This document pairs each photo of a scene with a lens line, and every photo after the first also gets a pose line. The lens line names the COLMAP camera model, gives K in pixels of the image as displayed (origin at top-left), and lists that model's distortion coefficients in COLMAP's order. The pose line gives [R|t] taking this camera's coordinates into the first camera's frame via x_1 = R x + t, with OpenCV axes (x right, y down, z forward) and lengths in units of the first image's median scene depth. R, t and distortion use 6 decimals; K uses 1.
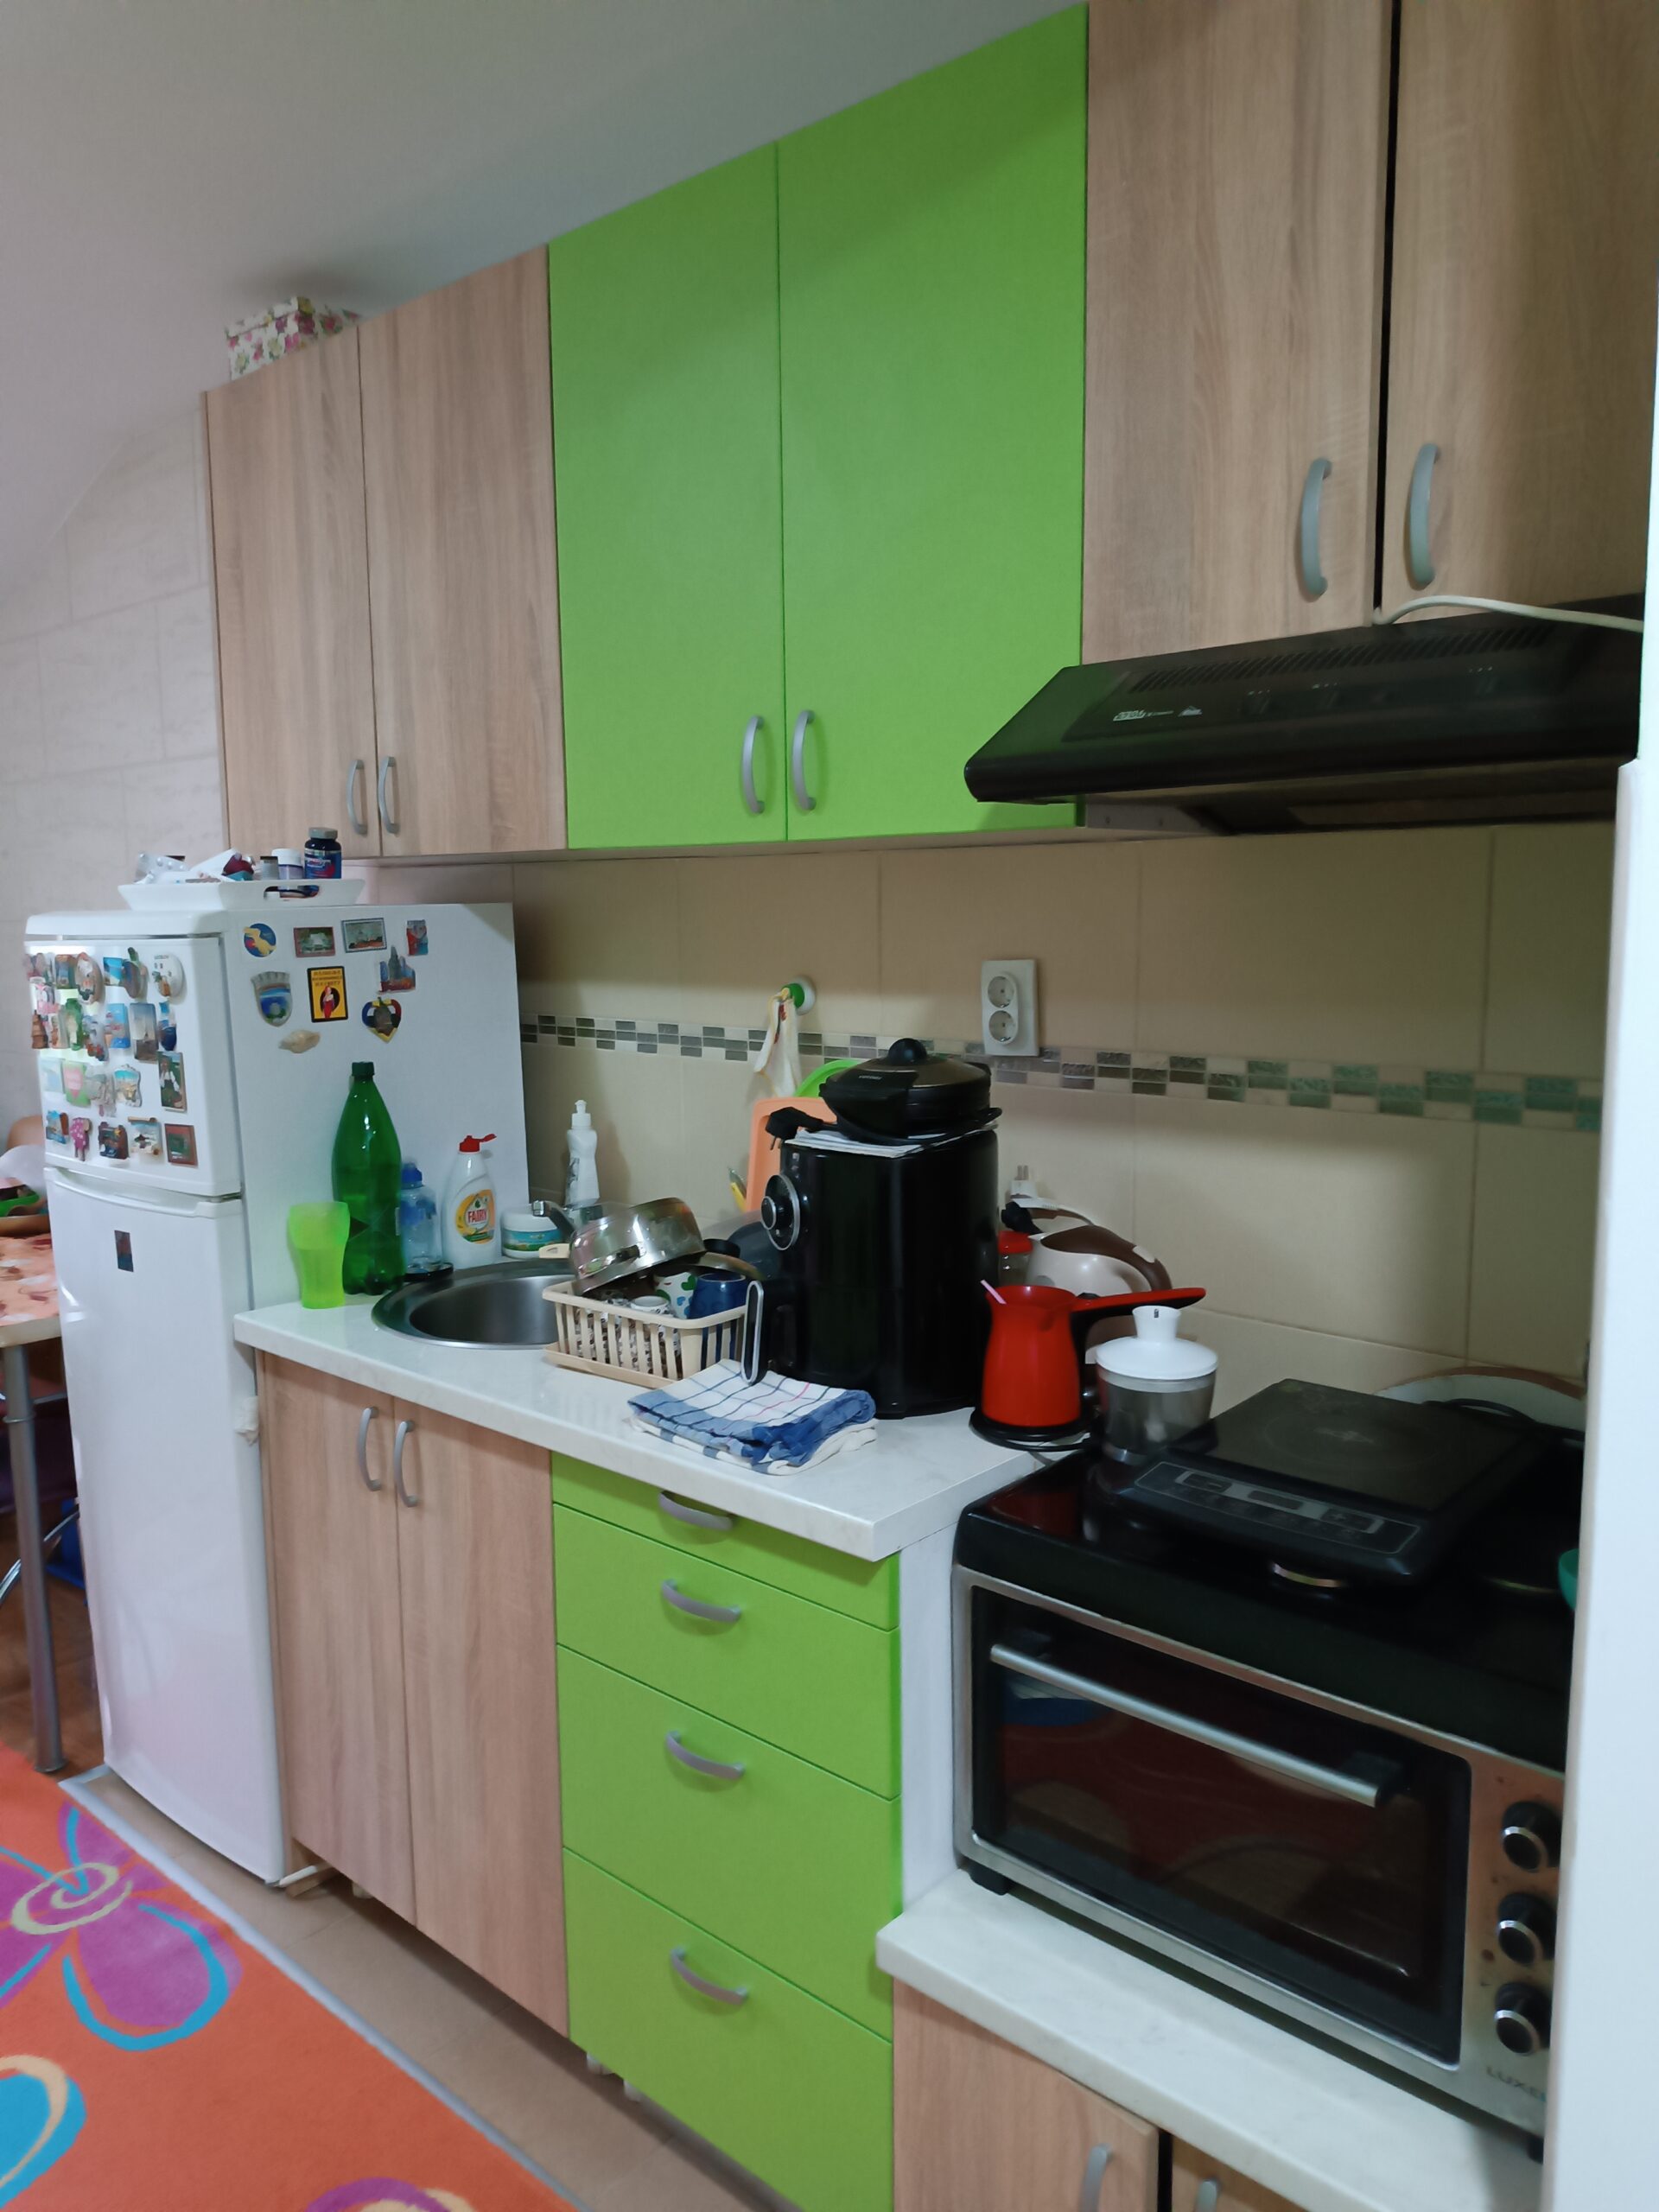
lens RADIAL K [[1499.9, 0, 829.5], [0, 1499.9, 1106.0], [0, 0, 1]] dist [0.071673, -0.129026]
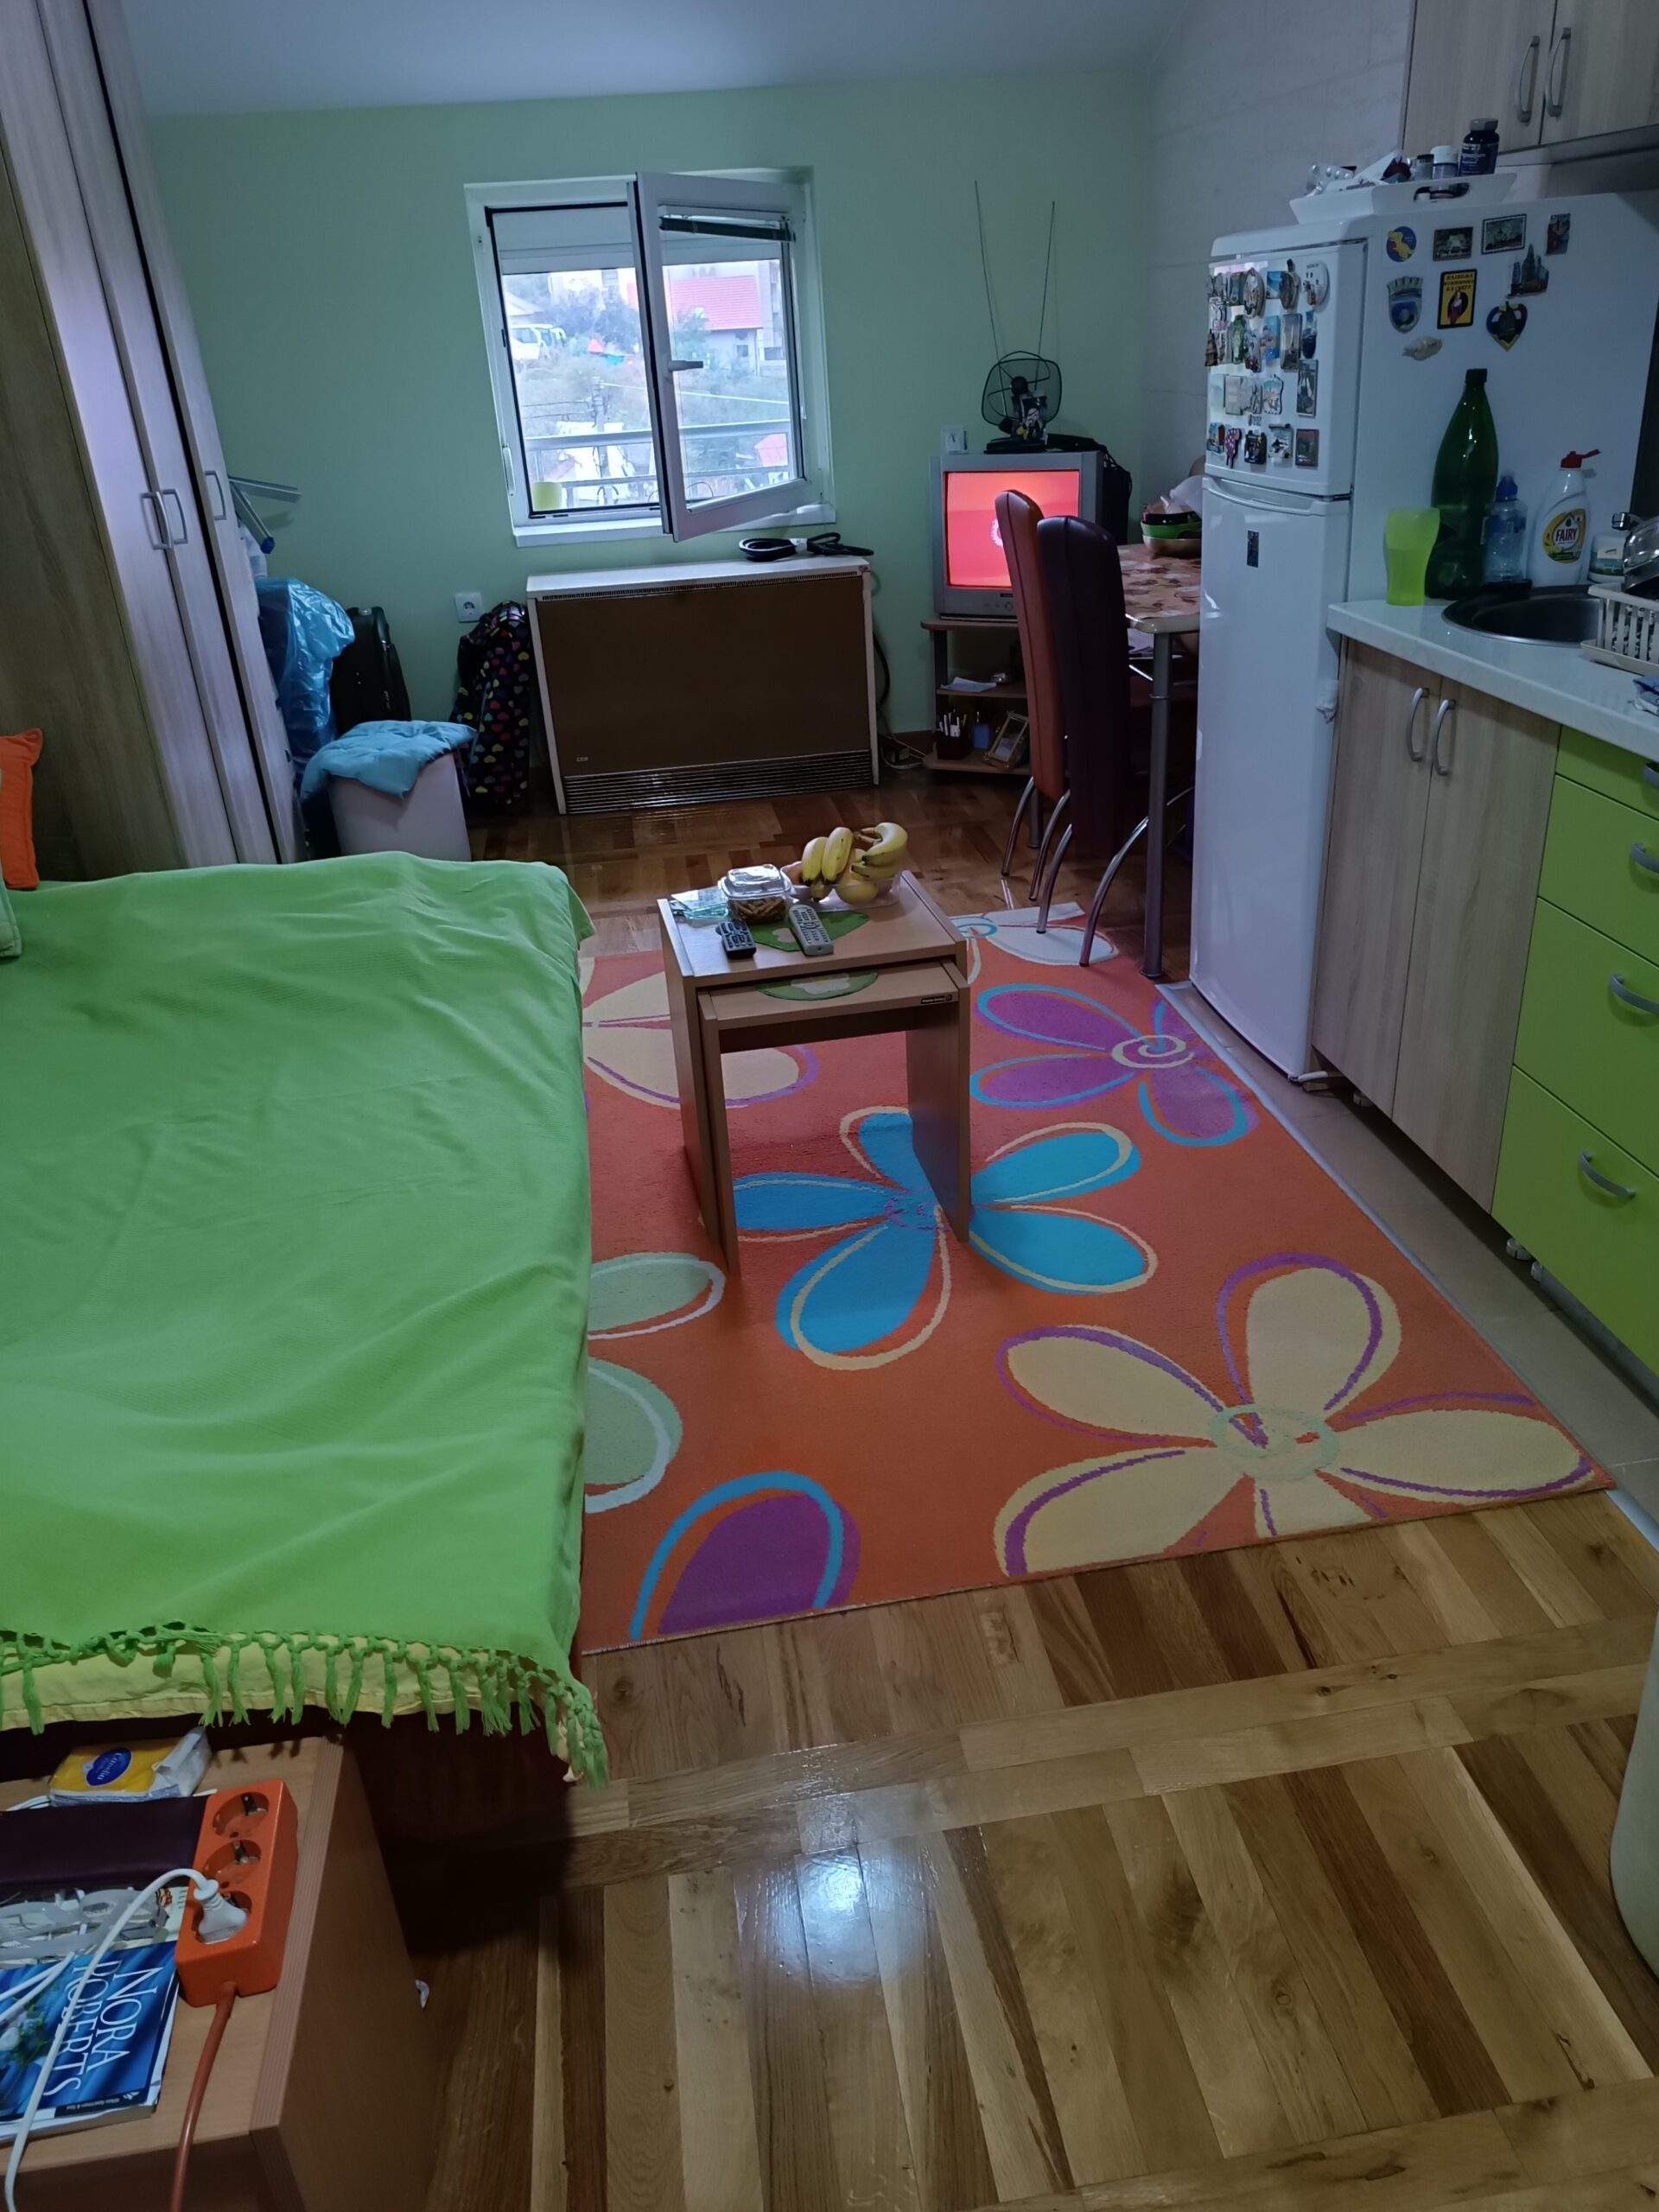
lens RADIAL K [[1579.3, 0, 829.5], [0, 1579.3, 1106.0], [0, 0, 1]] dist [-0.005881, 0.008770]
pose [[0.757390, 0.262781, -0.597751, 0.145894], [-0.031109, 0.928927, 0.368954, 0.057316], [0.652221, -0.260847, 0.711735, -0.225791]]
